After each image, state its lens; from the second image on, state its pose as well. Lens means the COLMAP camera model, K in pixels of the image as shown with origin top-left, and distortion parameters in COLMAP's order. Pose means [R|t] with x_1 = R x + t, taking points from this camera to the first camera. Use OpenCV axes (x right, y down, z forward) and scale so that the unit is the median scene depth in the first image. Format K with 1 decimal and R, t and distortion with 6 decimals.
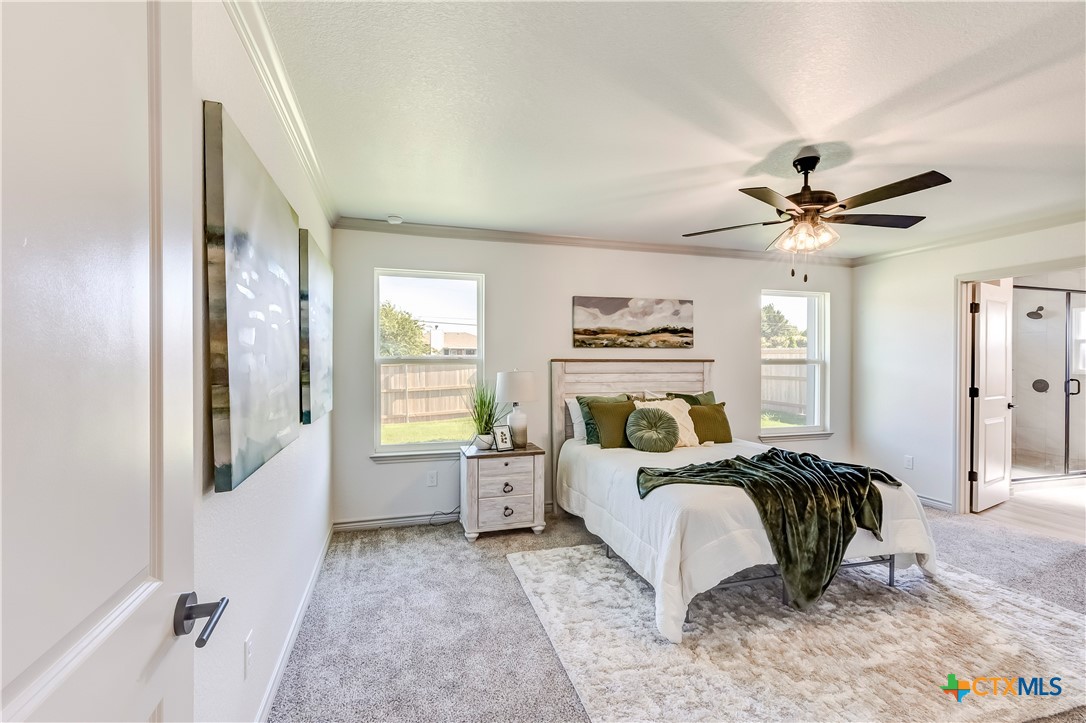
lens RADIAL K [[493.5, 0, 535.6], [0, 493.5, 364.7], [0, 0, 1]] dist [0.002436, -0.000222]
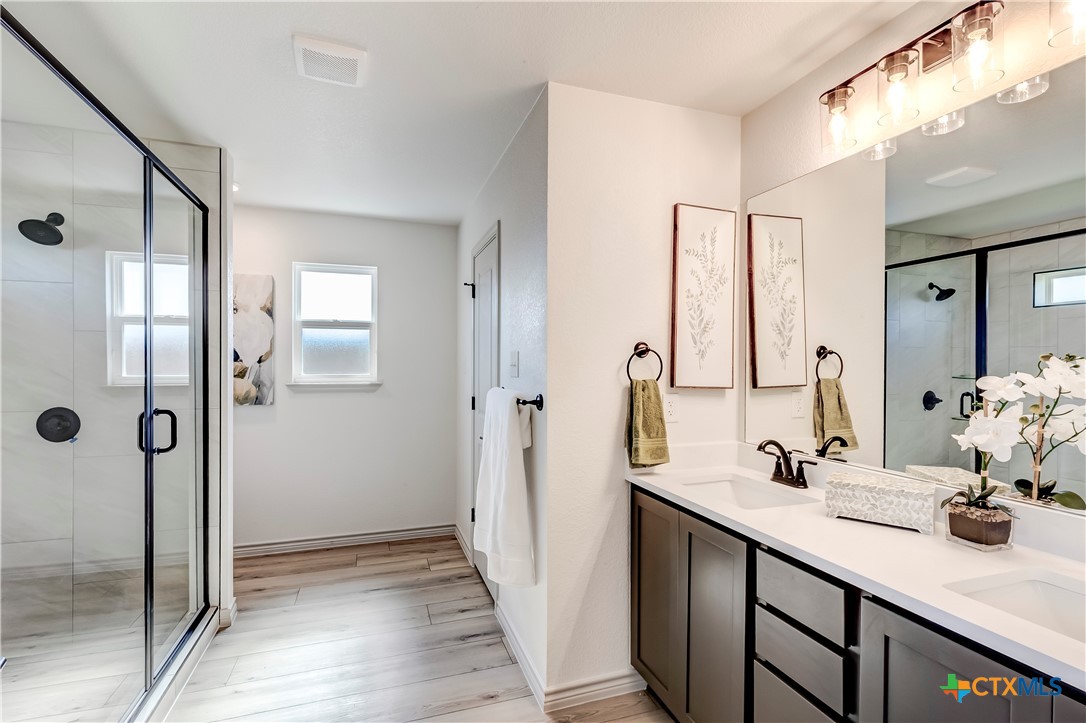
lens RADIAL K [[493.5, 0, 536.7], [0, 493.5, 365.7], [0, 0, 1]] dist [0.002436, -0.000222]
pose [[-0.034471, 0.002045, 0.999404, 0.725950], [0.000724, 0.999998, -0.002021, -0.000482], [-0.999405, 0.000654, -0.034472, 0.744359]]
